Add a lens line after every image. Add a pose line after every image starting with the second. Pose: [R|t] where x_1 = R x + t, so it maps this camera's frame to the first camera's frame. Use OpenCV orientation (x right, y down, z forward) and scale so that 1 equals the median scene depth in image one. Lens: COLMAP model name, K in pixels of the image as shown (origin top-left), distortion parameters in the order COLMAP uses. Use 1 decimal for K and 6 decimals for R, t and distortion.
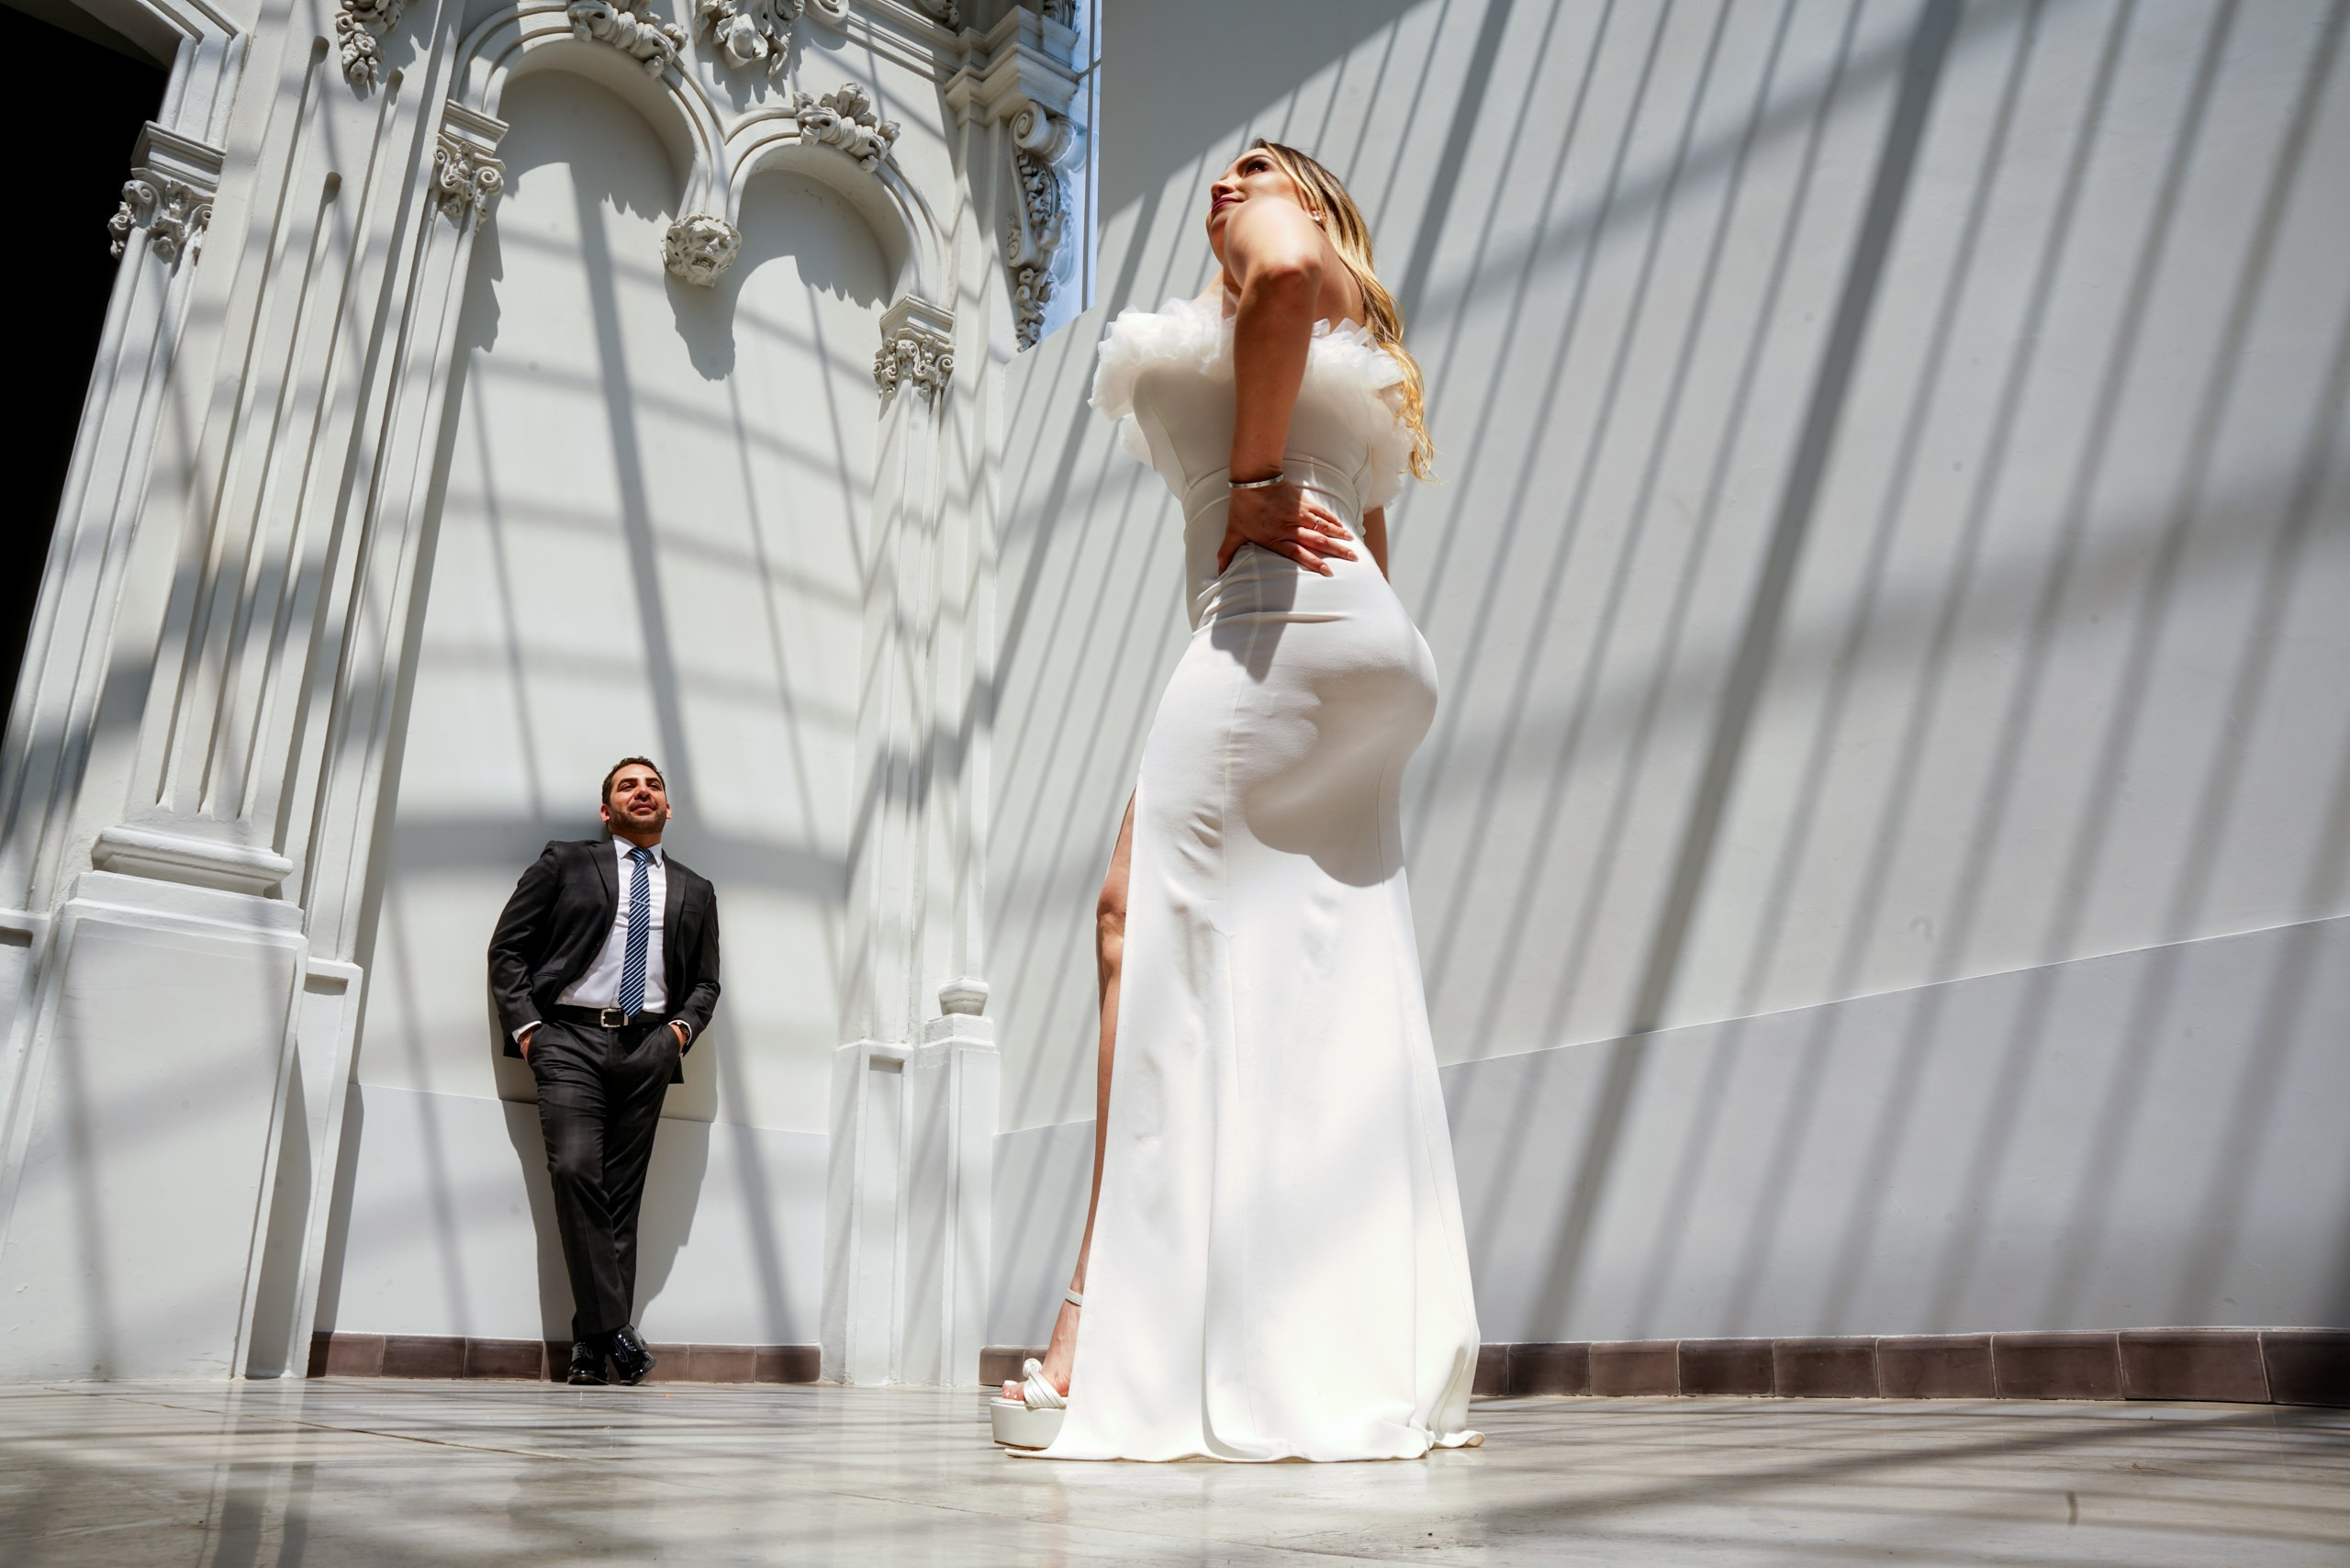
lens RADIAL K [[1762.3, 0, 1175.0], [0, 1762.3, 784.0], [0, 0, 1]] dist [-0.159632, 0.145361]
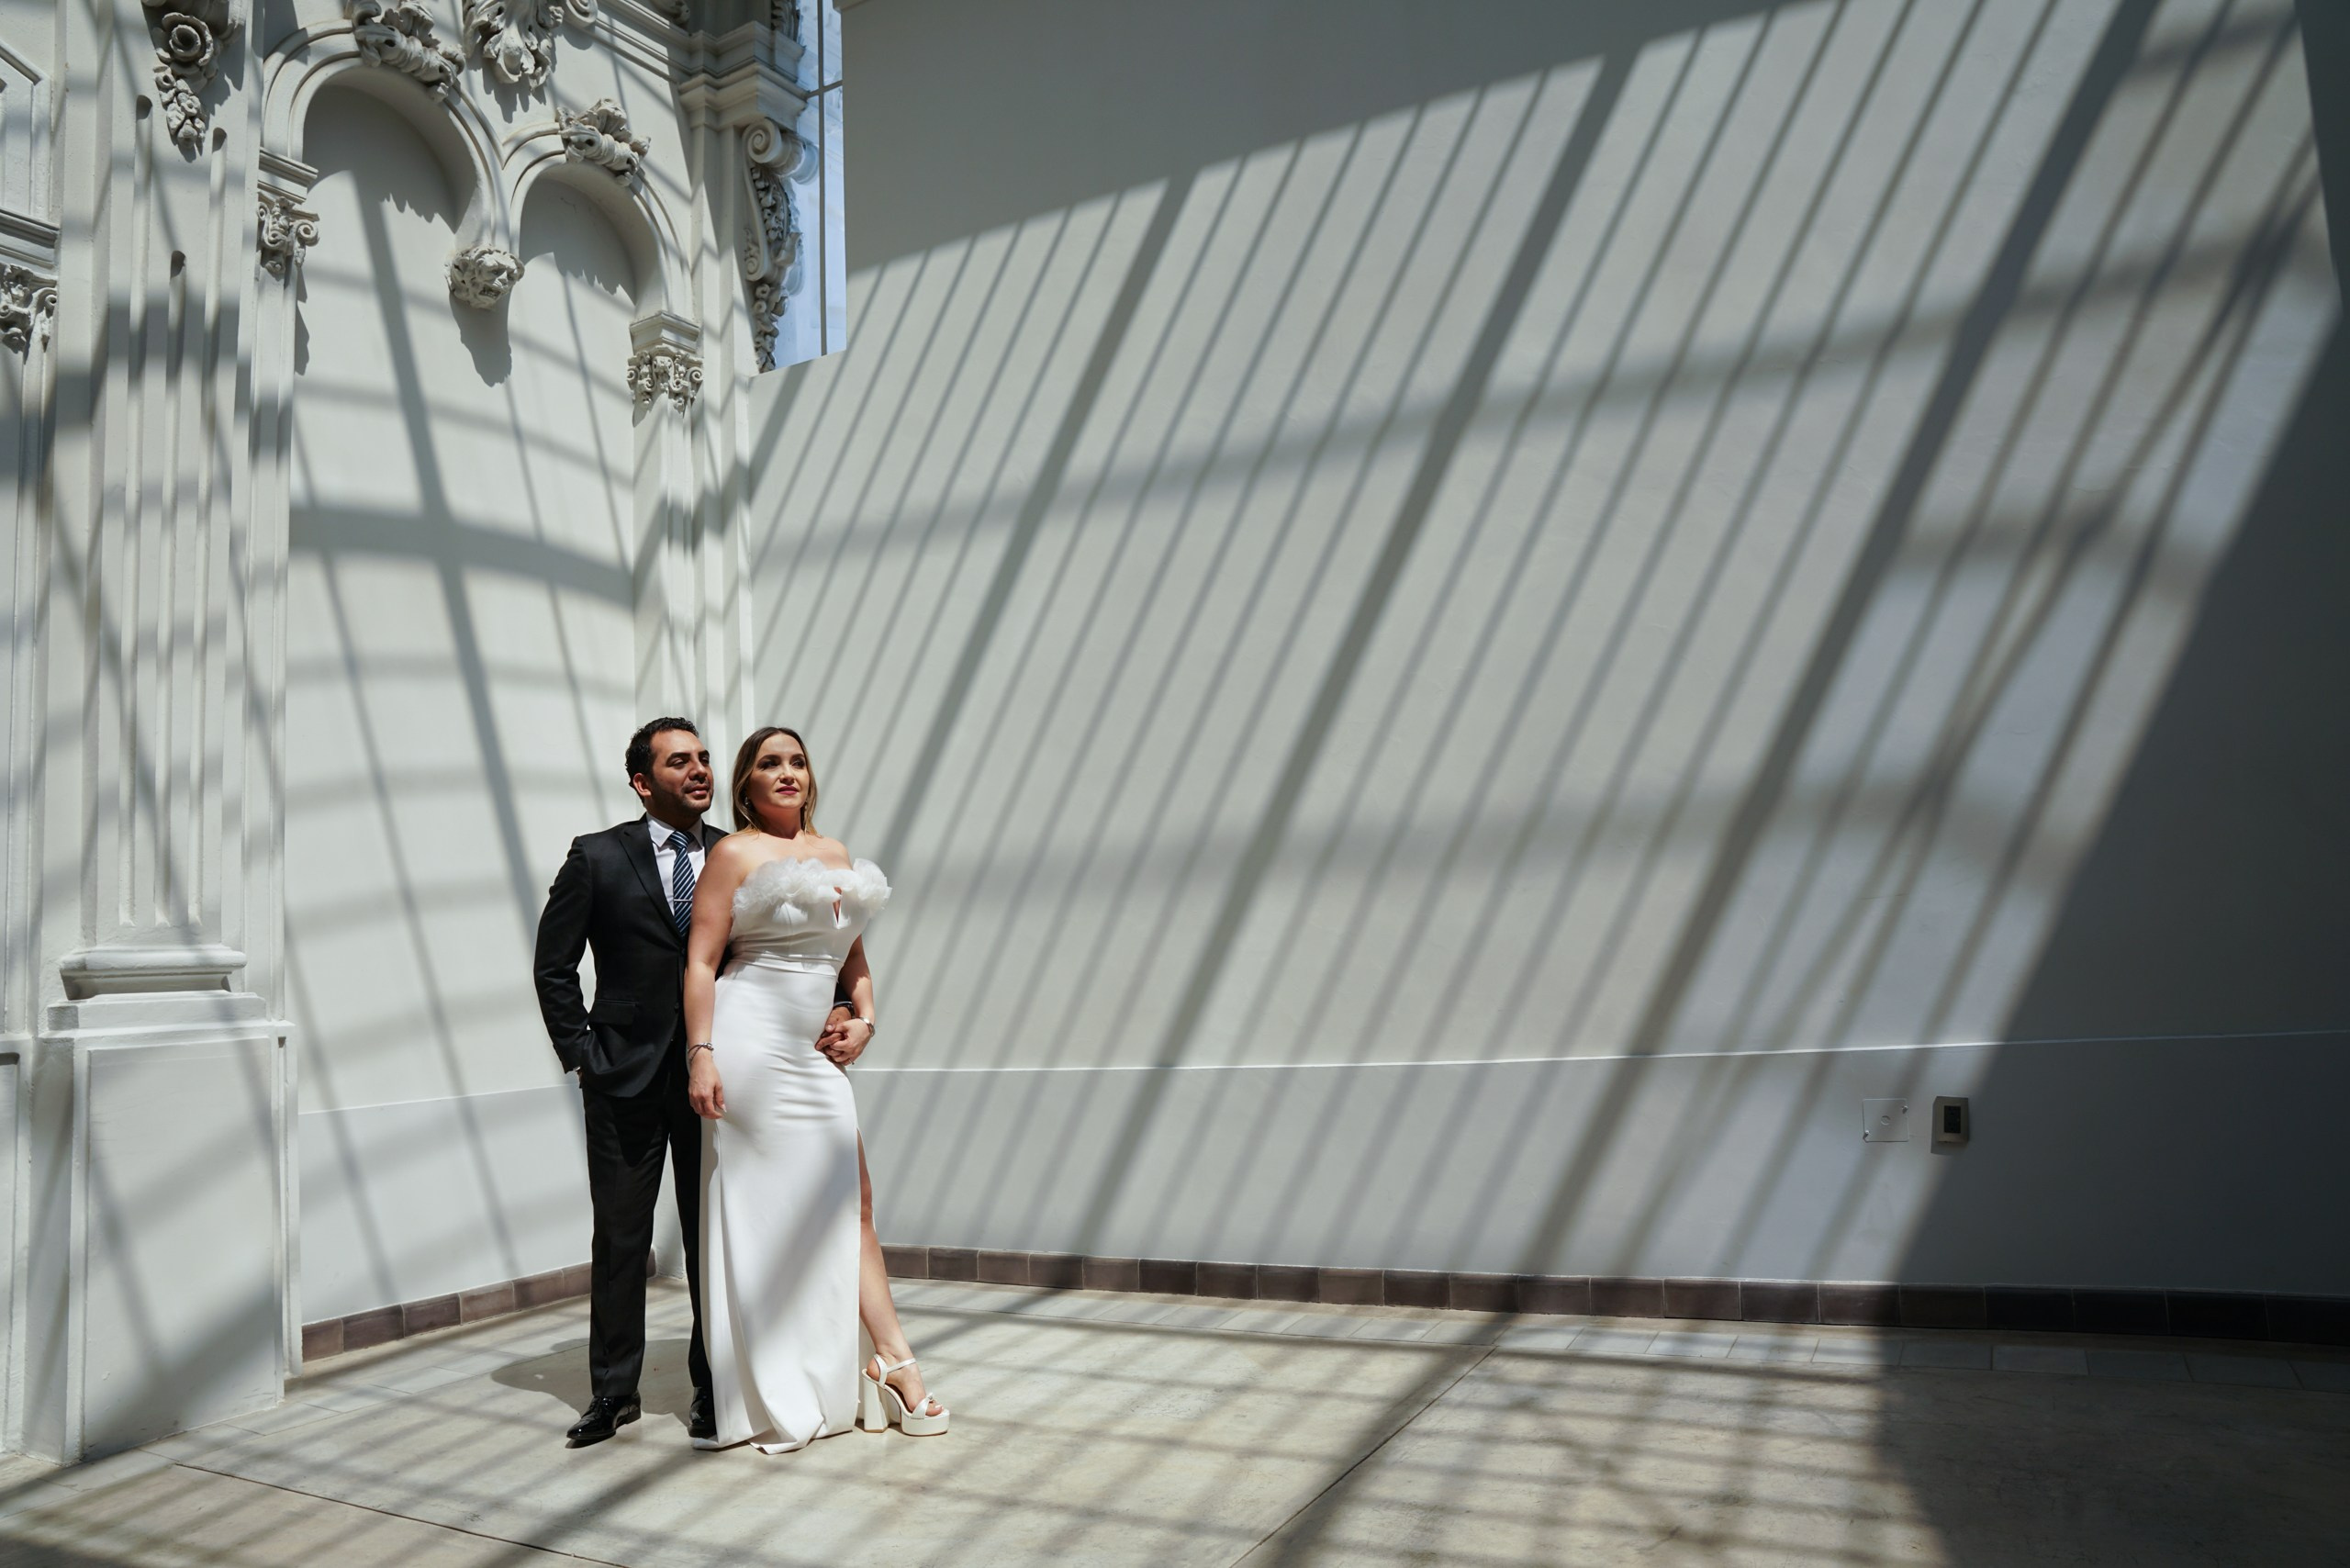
lens RADIAL K [[1620.9, 0, 1175.0], [0, 1620.9, 784.0], [0, 0, 1]] dist [-0.176966, 0.128140]
pose [[0.934787, -0.015492, 0.354871, -0.213349], [-0.059562, 0.978067, 0.199593, -0.212101], [-0.350180, -0.207714, 0.913361, -0.082796]]
